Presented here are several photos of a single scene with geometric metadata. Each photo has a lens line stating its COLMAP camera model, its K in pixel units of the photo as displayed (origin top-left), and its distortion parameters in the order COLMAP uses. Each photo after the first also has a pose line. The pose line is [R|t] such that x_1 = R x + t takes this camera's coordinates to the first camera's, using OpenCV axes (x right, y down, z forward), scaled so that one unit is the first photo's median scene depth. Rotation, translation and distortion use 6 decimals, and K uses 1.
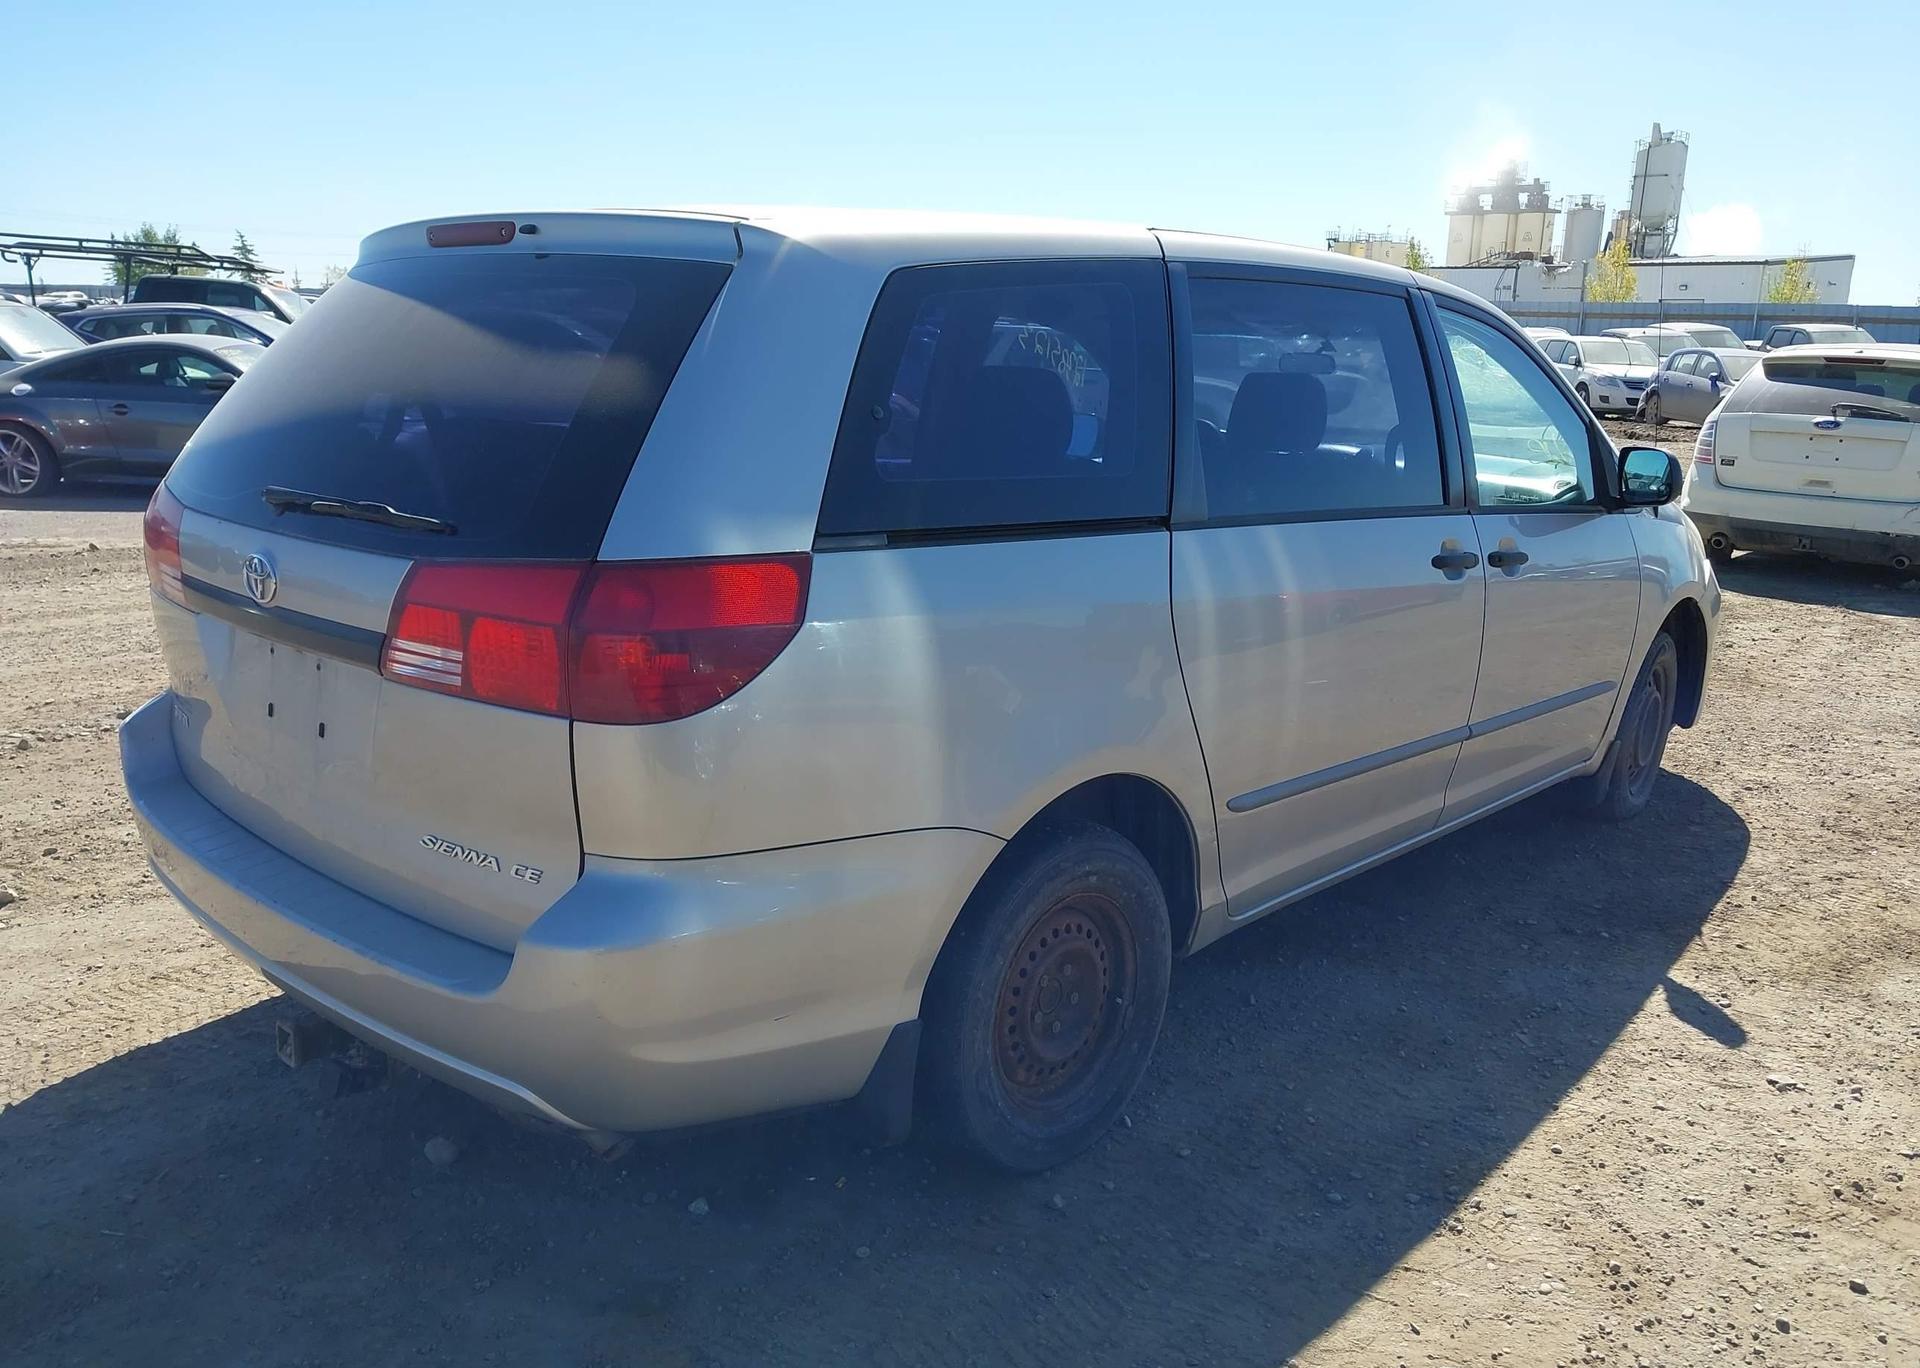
lens RADIAL K [[1509.3, 0, 965.8], [0, 1509.3, 687.6], [0, 0, 1]] dist [0.038719, -0.054063]
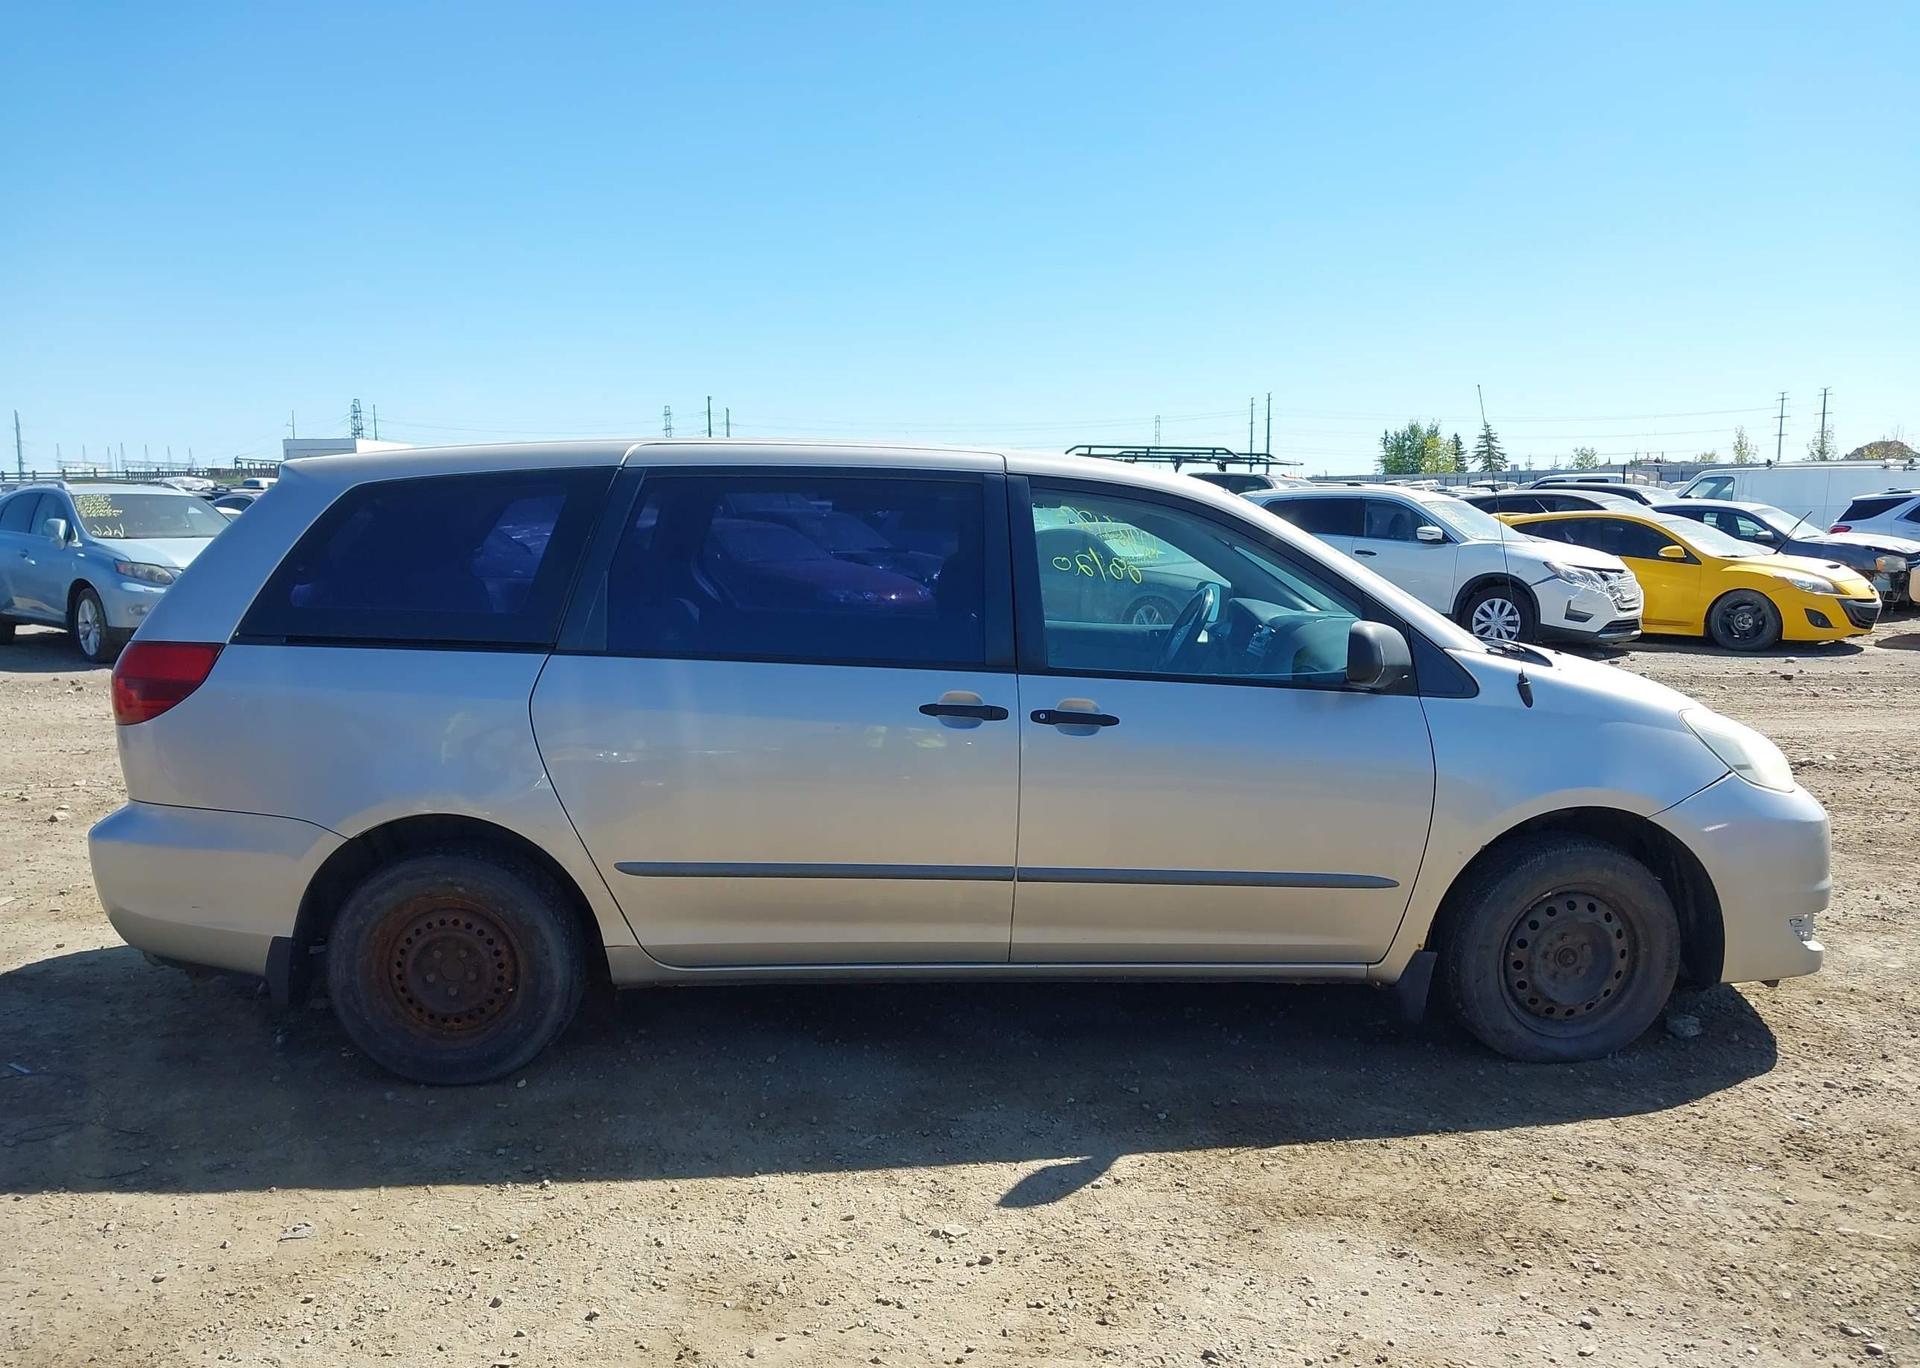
lens RADIAL K [[1509.3, 0, 956.3], [0, 1509.3, 685.5], [0, 0, 1]] dist [0.038719, -0.054063]
pose [[0.704183, 0.059763, -0.707499, 1.397621], [-0.140785, 0.988419, -0.056633, -0.049552], [0.695921, 0.139485, 0.704441, 0.272986]]
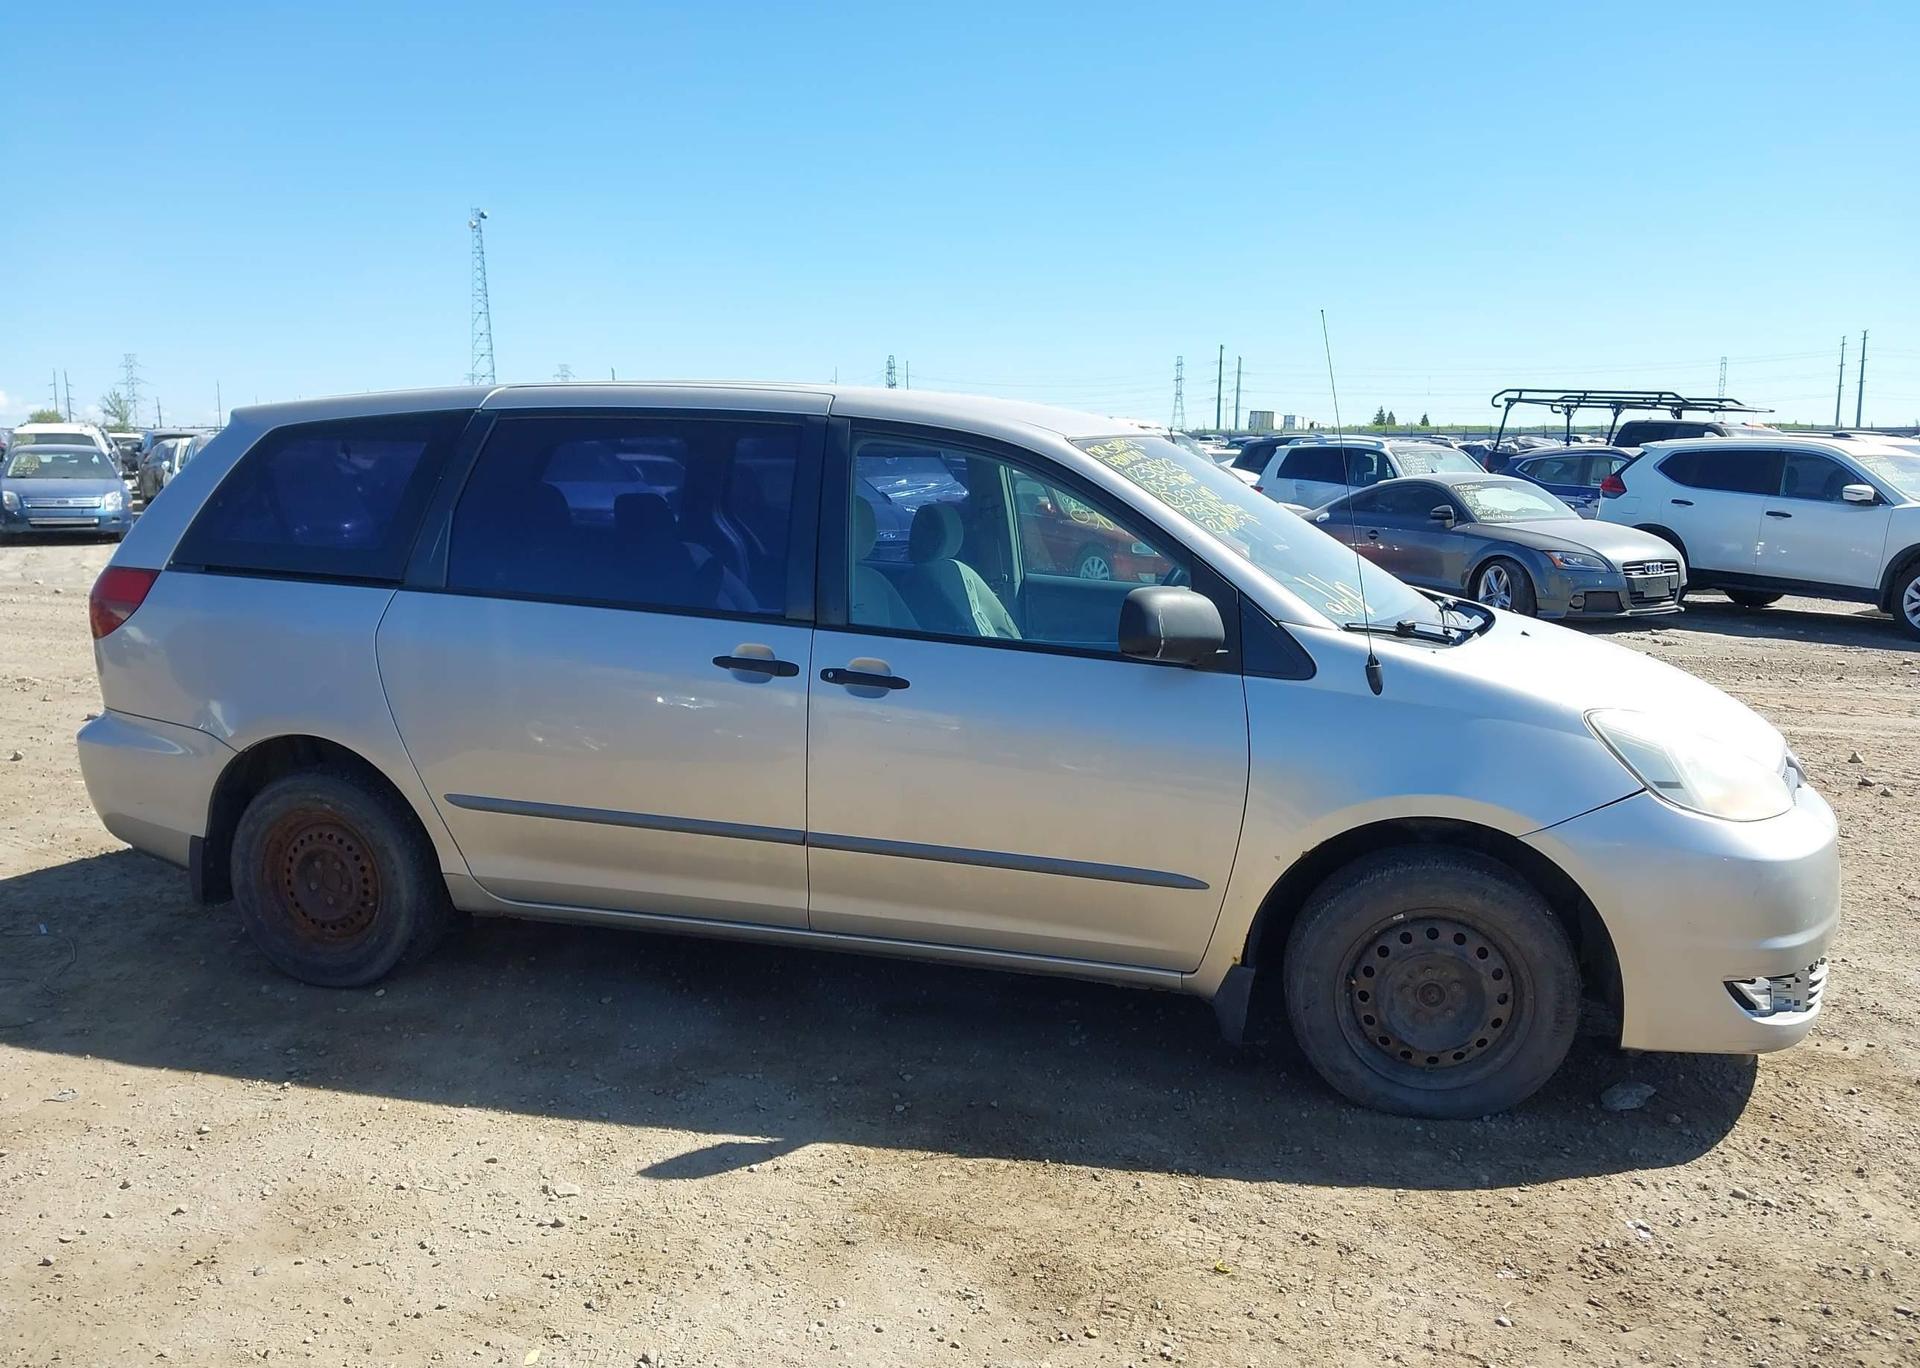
lens RADIAL K [[1509.3, 0, 949.8], [0, 1509.3, 684.4], [0, 0, 1]] dist [0.038719, -0.054063]
pose [[0.435409, 0.114593, -0.892910, 1.695580], [-0.196539, 0.980039, 0.029937, -0.164073], [0.878517, 0.162457, 0.449240, 0.818513]]
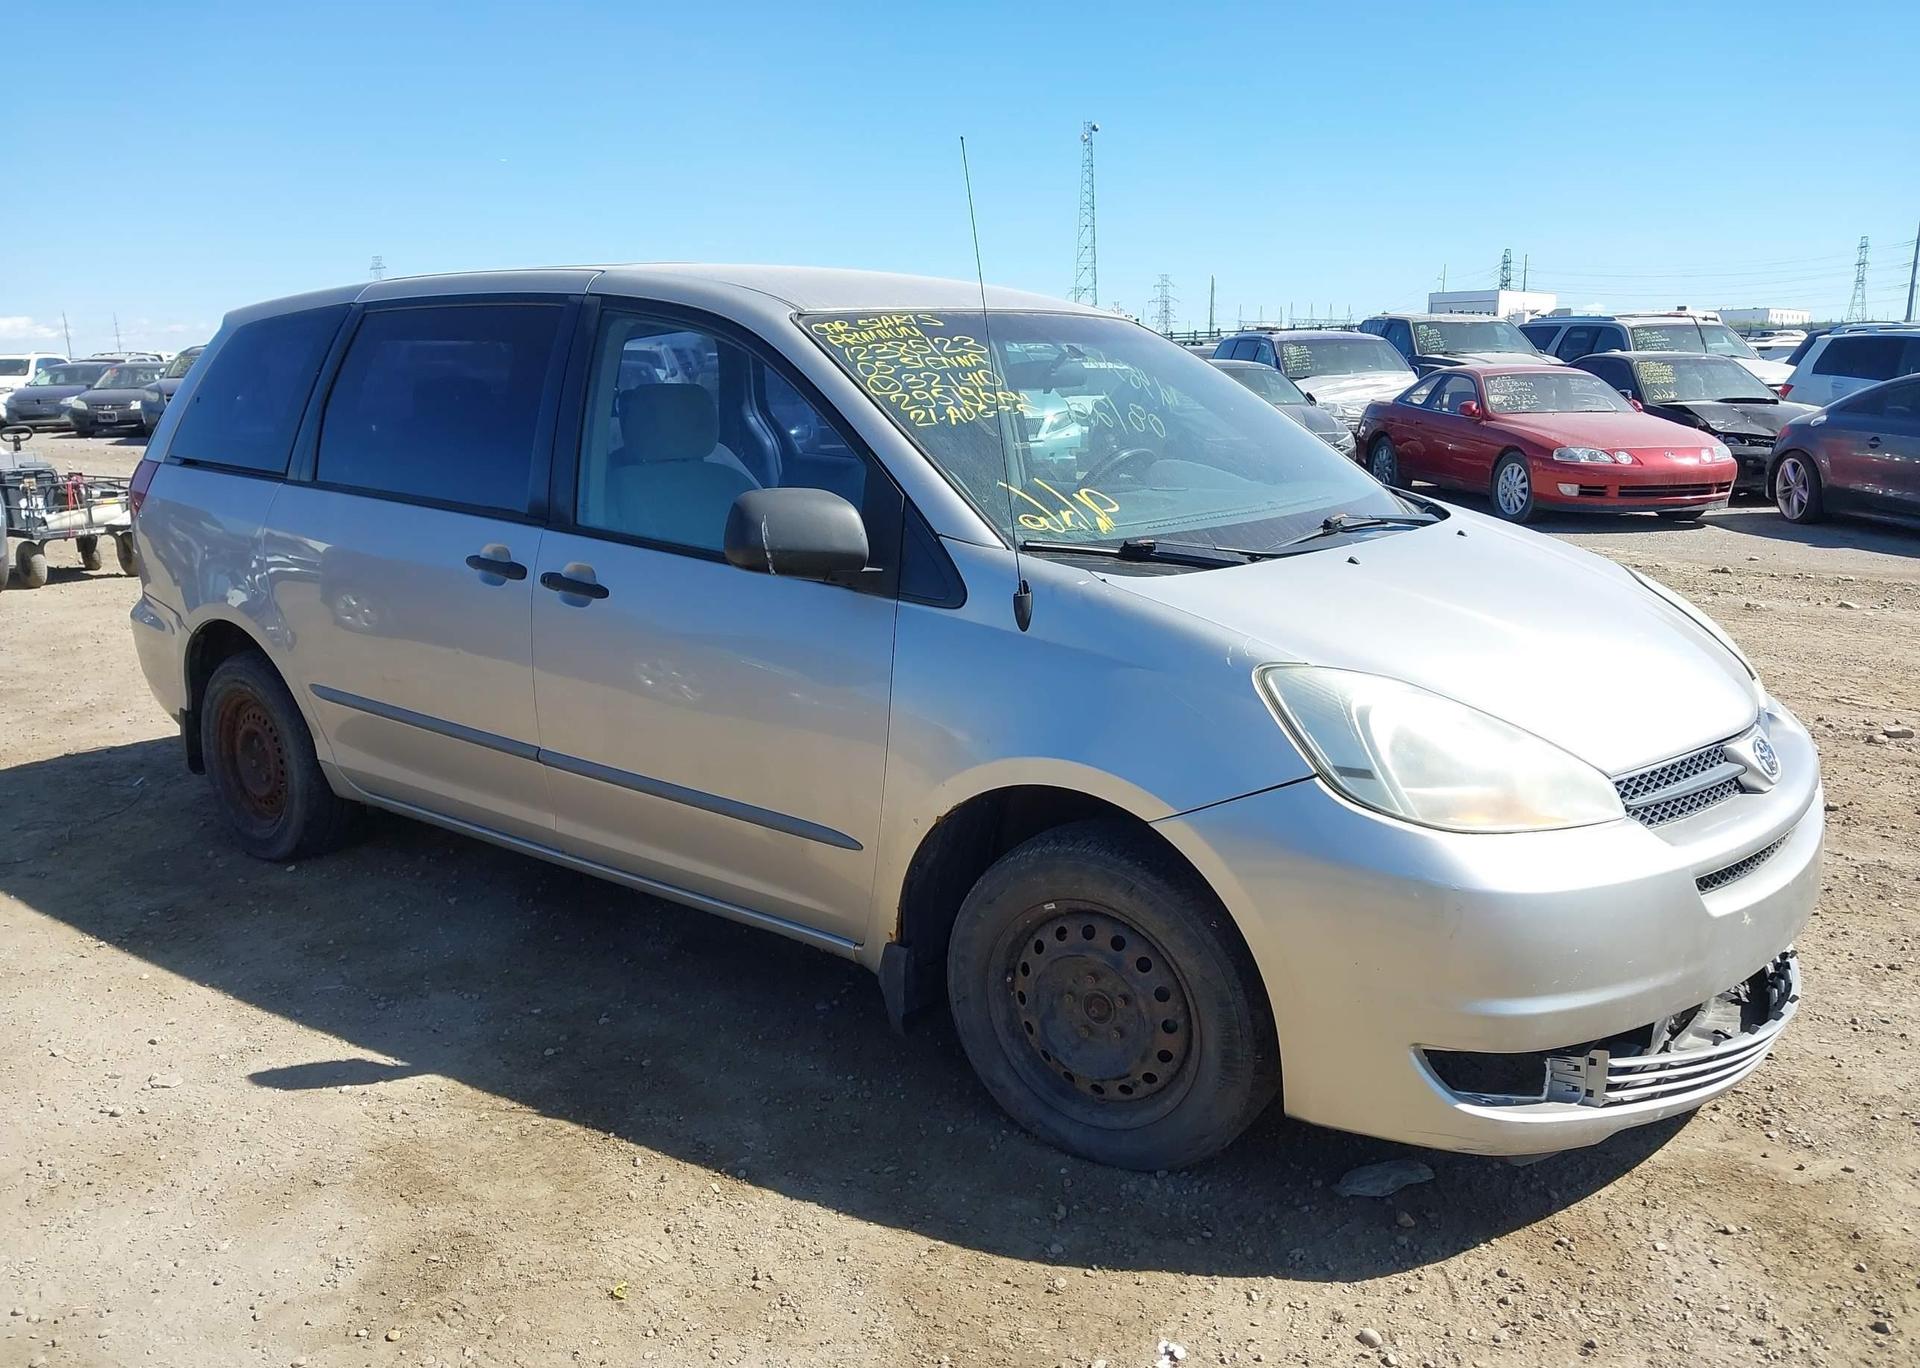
lens RADIAL K [[1509.3, 0, 960.4], [0, 1509.3, 682.2], [0, 0, 1]] dist [0.038719, -0.054063]
pose [[0.075776, 0.182142, -0.980348, 1.709606], [-0.211806, 0.963678, 0.162674, -0.302536], [0.974370, 0.195317, 0.111603, 1.526435]]
